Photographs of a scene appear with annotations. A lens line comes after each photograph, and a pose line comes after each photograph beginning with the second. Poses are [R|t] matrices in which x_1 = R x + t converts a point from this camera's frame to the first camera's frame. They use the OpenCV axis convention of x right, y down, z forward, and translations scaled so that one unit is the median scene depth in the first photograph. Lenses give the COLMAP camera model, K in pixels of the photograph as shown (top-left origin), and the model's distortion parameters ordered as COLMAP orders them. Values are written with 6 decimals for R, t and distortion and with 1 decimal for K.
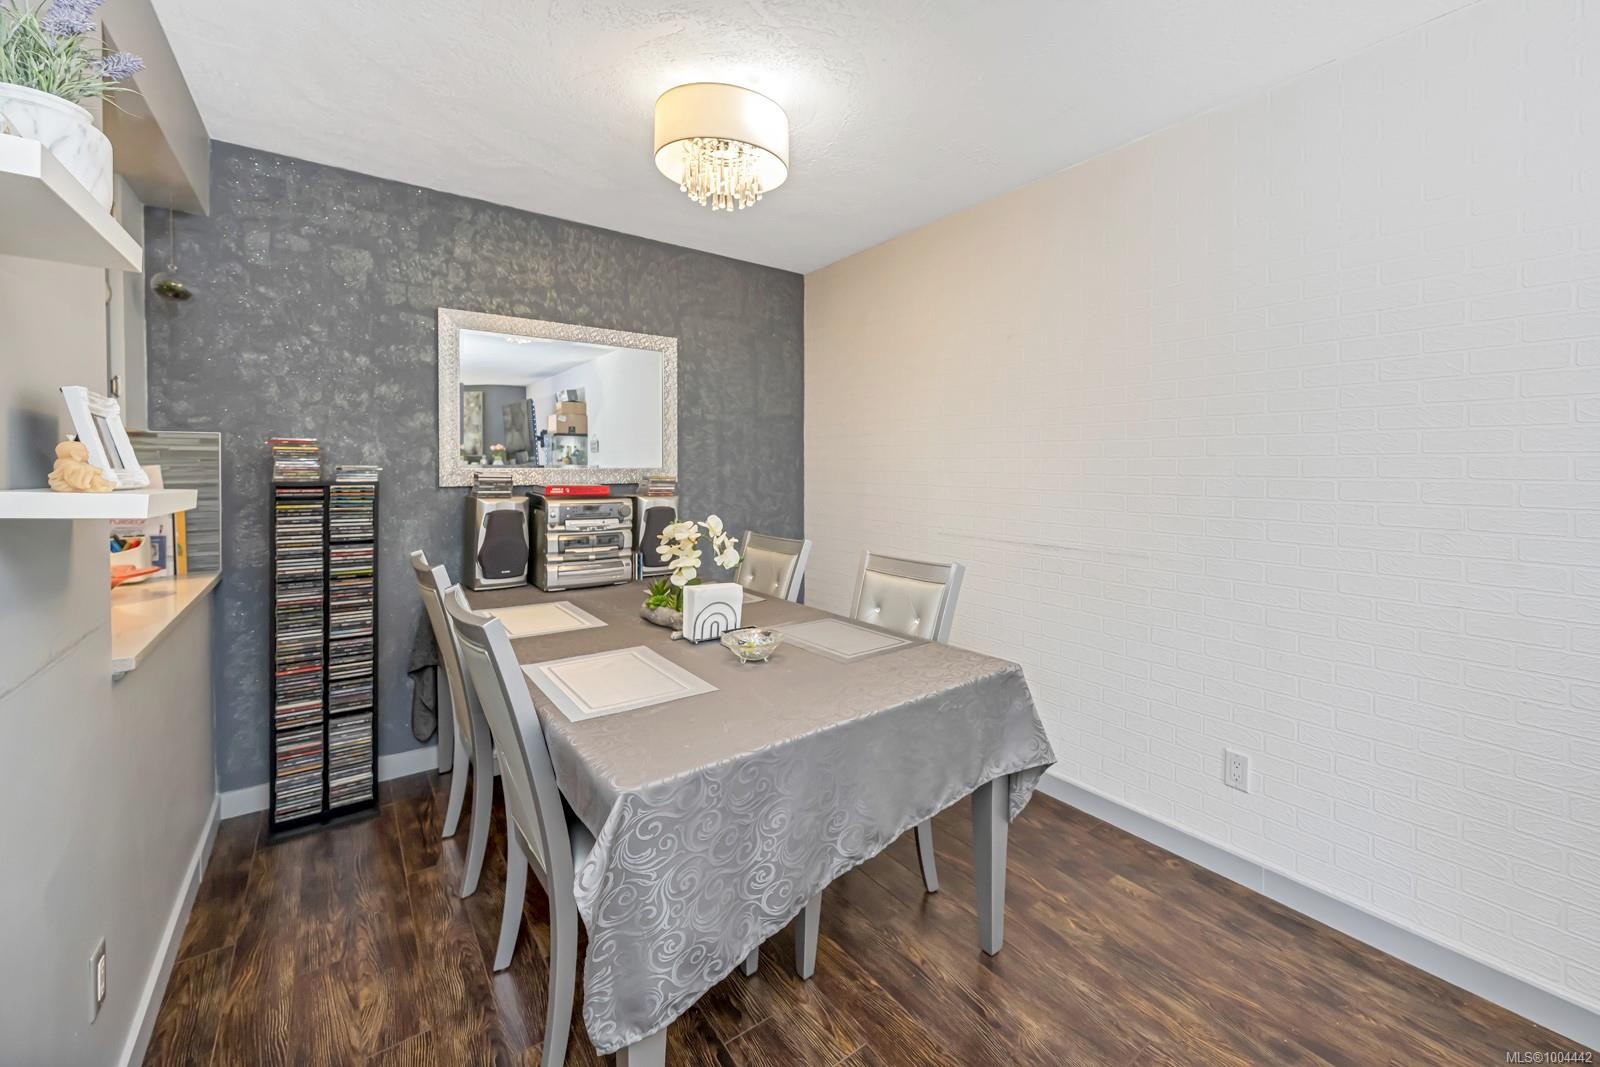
lens RADIAL K [[643.5, 0, 837.5], [0, 643.5, 473.3], [0, 0, 1]] dist [-0.000183, -0.000914]
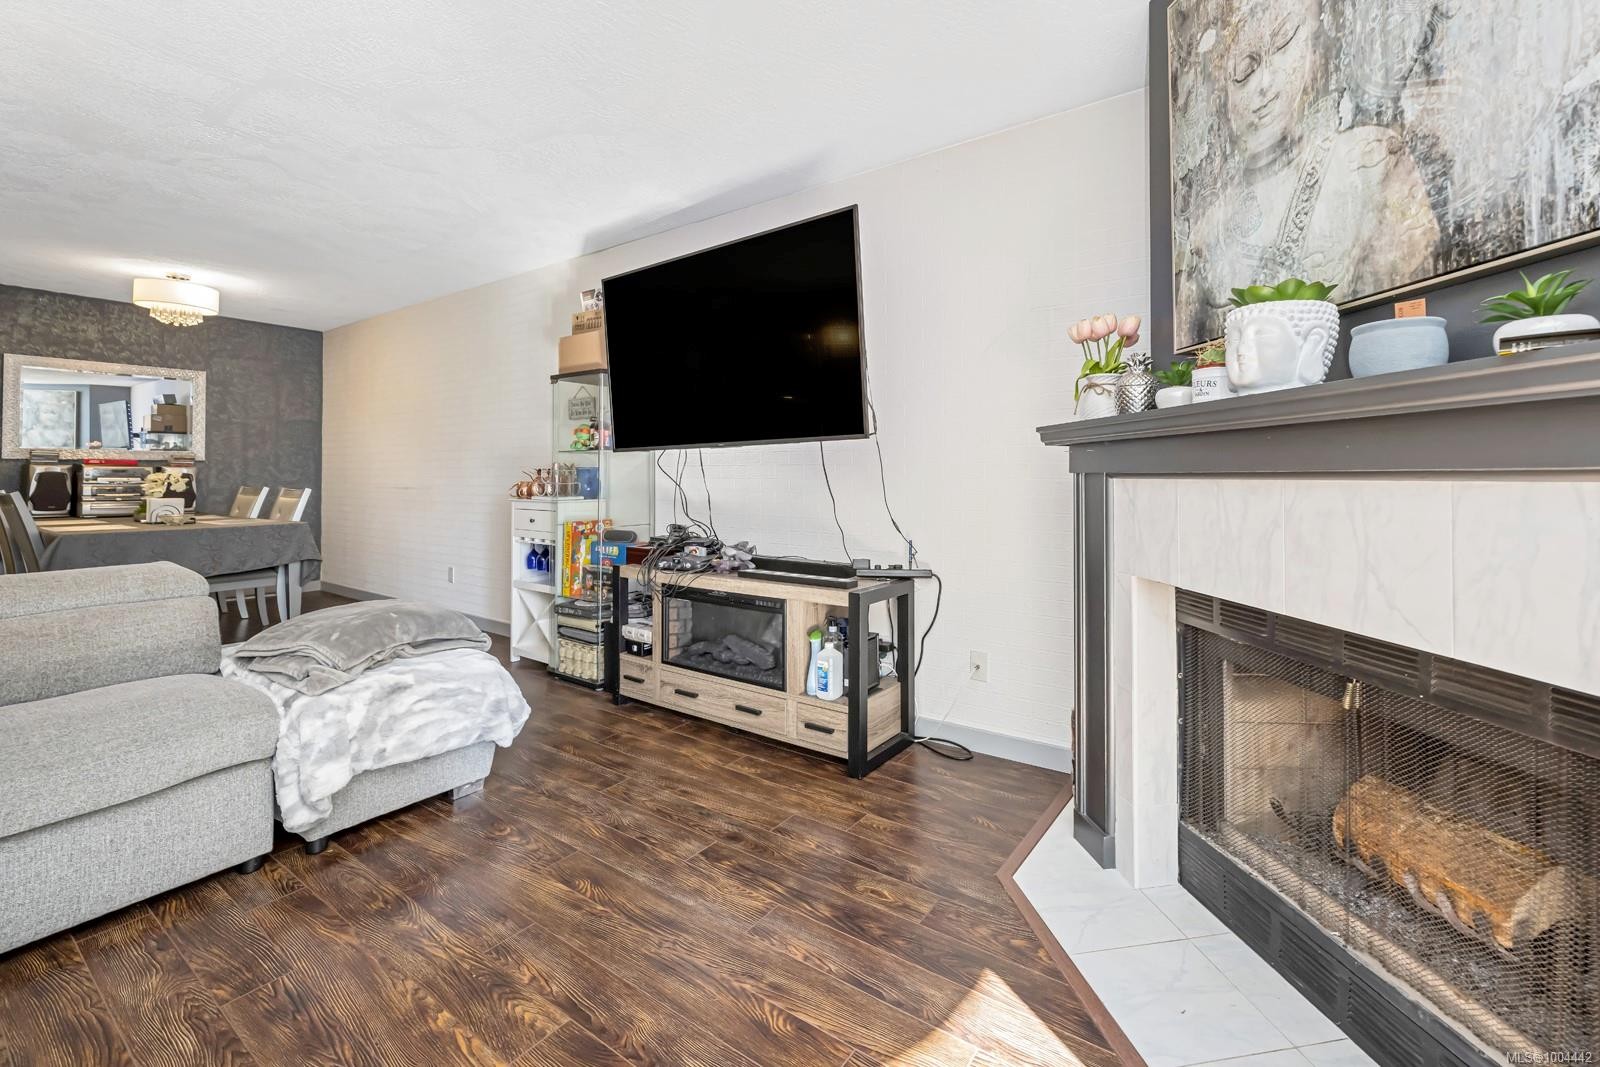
lens RADIAL K [[664.6, 0, 849.4], [0, 664.6, 459.0], [0, 0, 1]] dist [-0.004425, 0.001045]
pose [[0.944328, 0.000849, 0.329005, 0.863265], [0.009813, 0.999479, -0.030743, 0.091246], [-0.328860, 0.032260, 0.943828, -1.298275]]
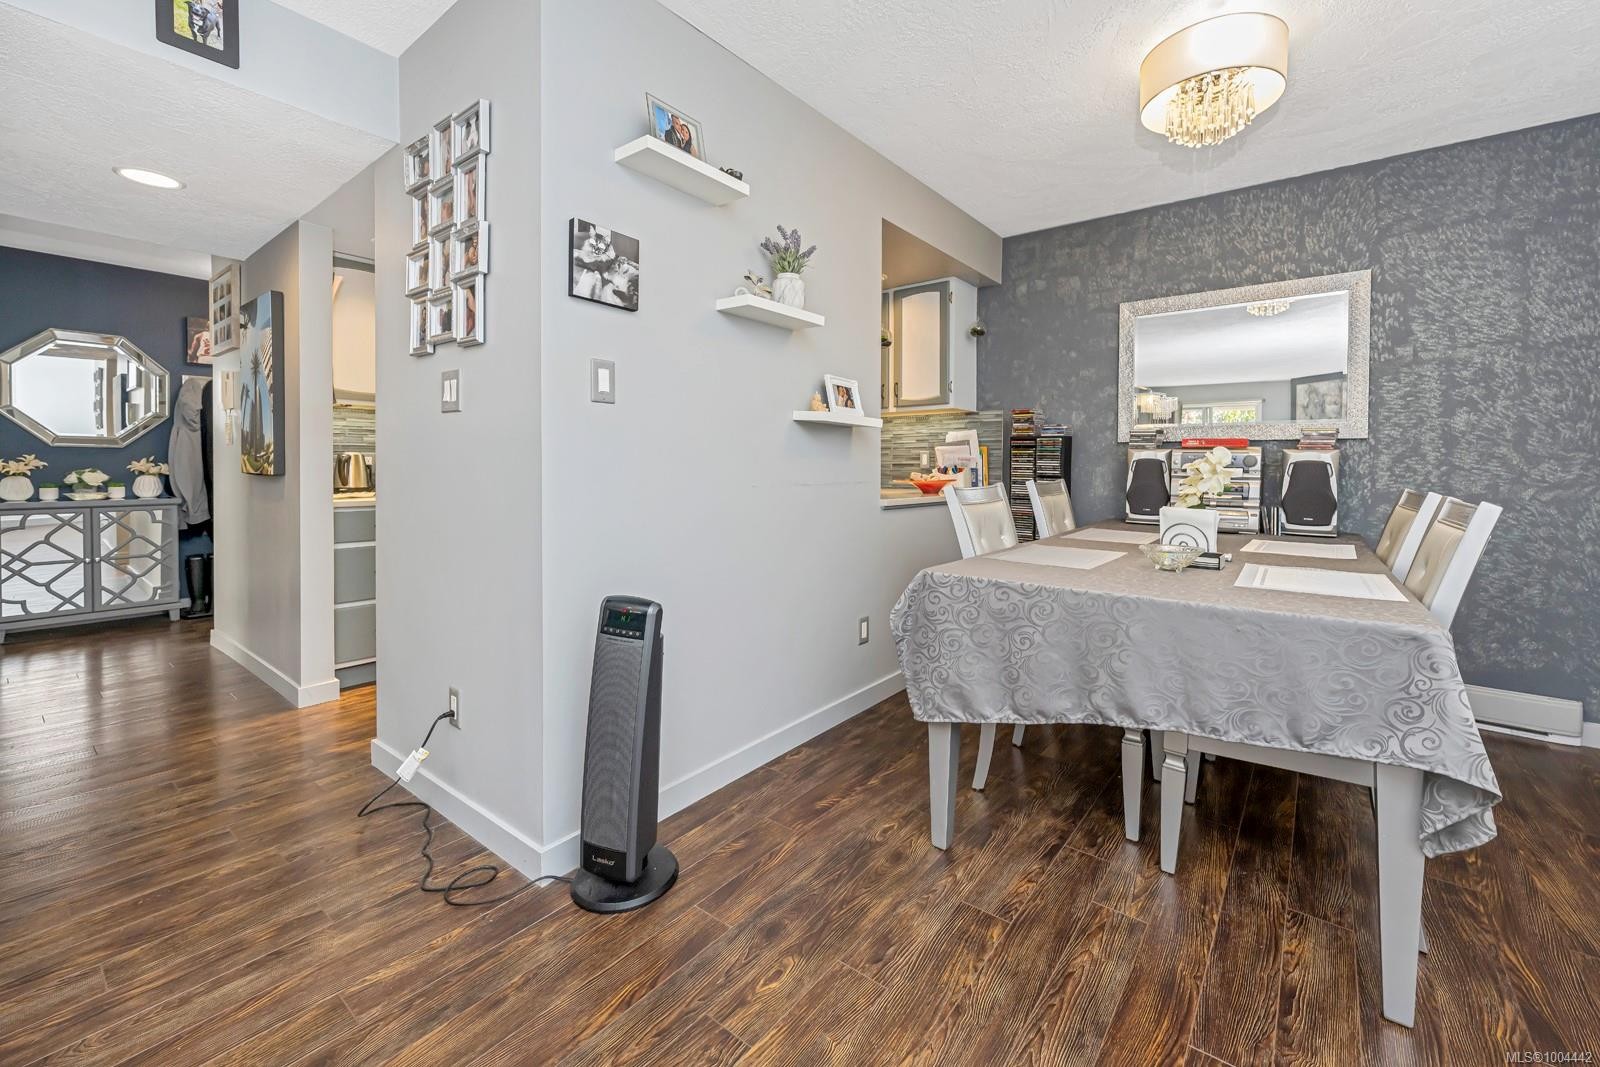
lens RADIAL K [[643.5, 0, 850.6], [0, 643.5, 479.2], [0, 0, 1]] dist [-0.000183, -0.000914]
pose [[0.272208, 0.017017, -0.962088, 0.458224], [-0.021286, 0.999705, 0.011660, 0.087107], [0.962003, 0.017305, 0.272490, 0.125612]]
